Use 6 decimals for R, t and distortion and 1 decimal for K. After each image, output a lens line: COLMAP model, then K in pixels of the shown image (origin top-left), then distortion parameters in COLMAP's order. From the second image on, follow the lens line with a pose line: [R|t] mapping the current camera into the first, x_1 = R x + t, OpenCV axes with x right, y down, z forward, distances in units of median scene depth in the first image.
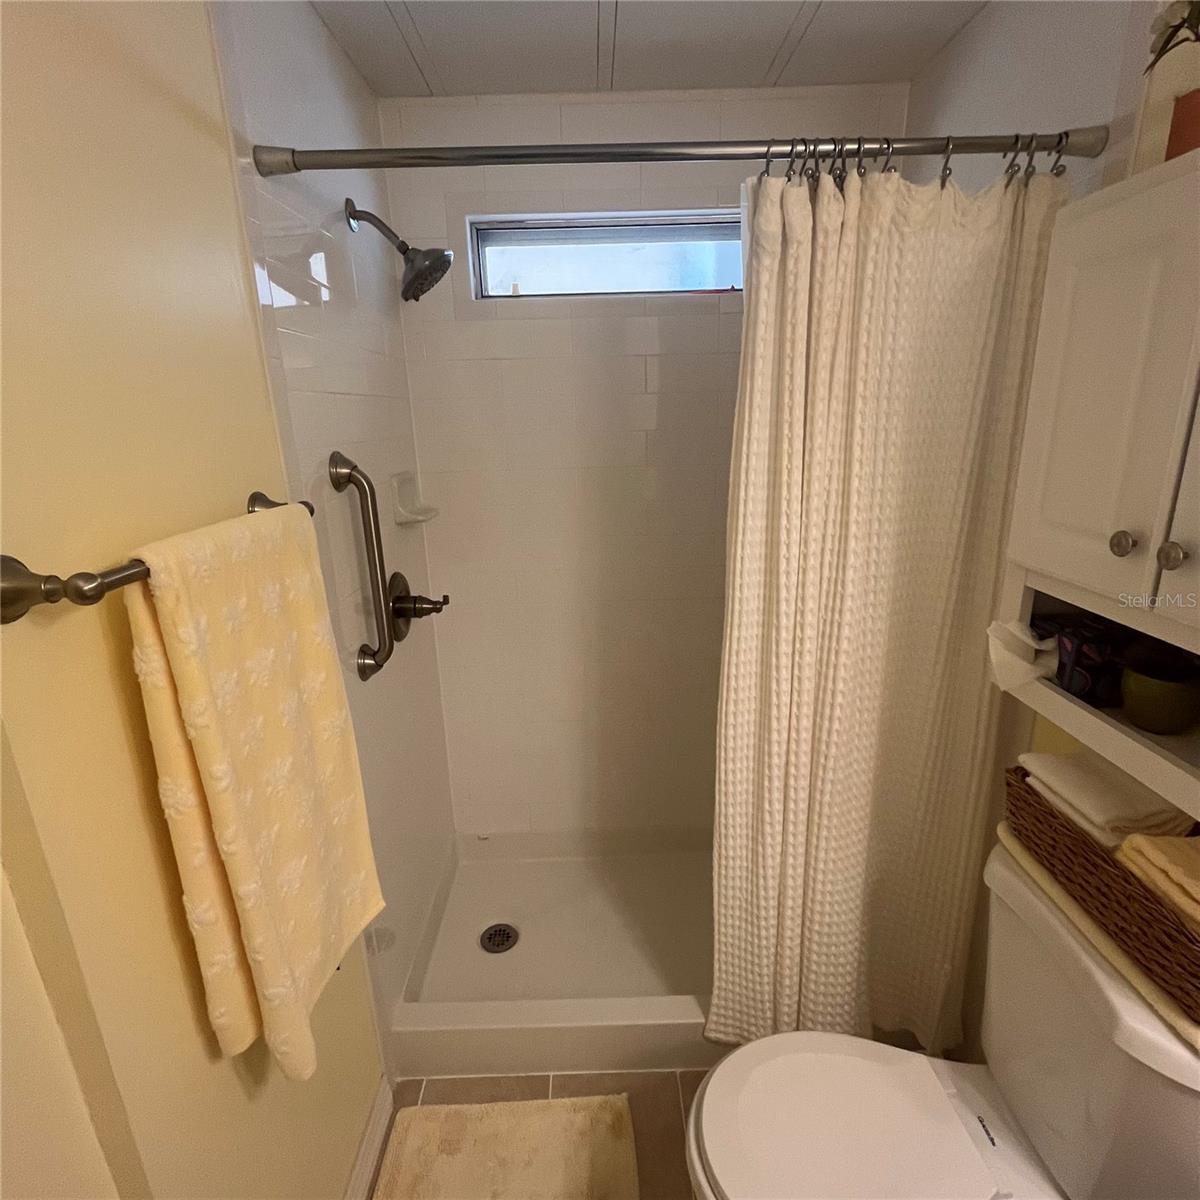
lens RADIAL K [[644.1, 0, 601.9], [0, 644.1, 599.8], [0, 0, 1]] dist [-0.005396, 0.002887]
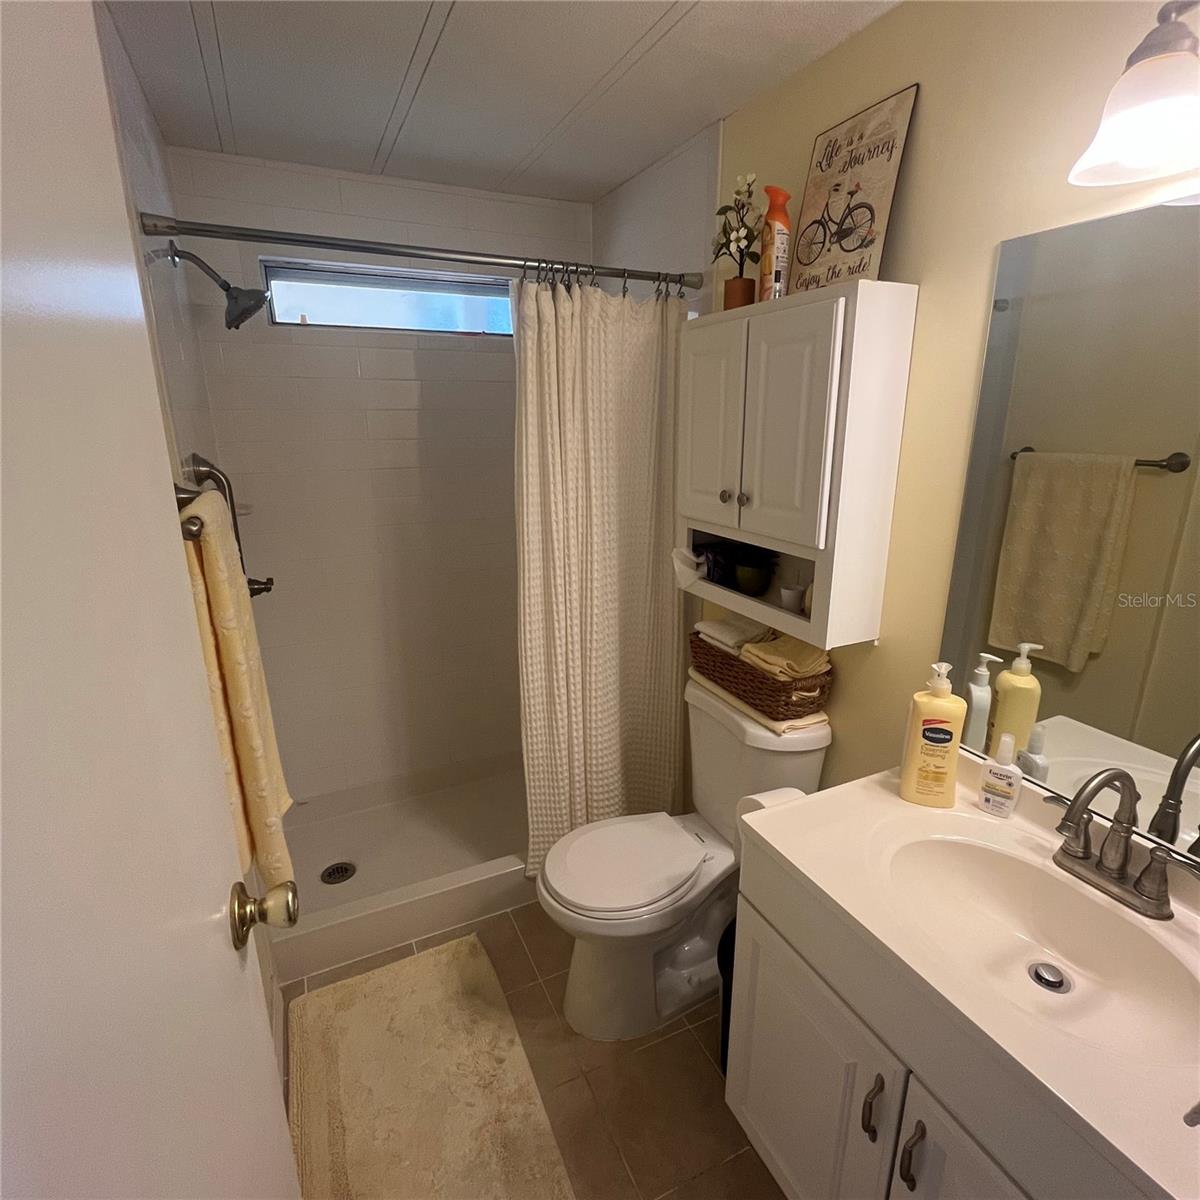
lens RADIAL K [[644.1, 0, 600.8], [0, 644.1, 600.5], [0, 0, 1]] dist [-0.005396, 0.002887]
pose [[0.906275, -0.092443, 0.412456, -0.295379], [0.098505, 0.995115, 0.006591, 0.135536], [-0.411050, 0.034656, 0.910954, -0.487369]]
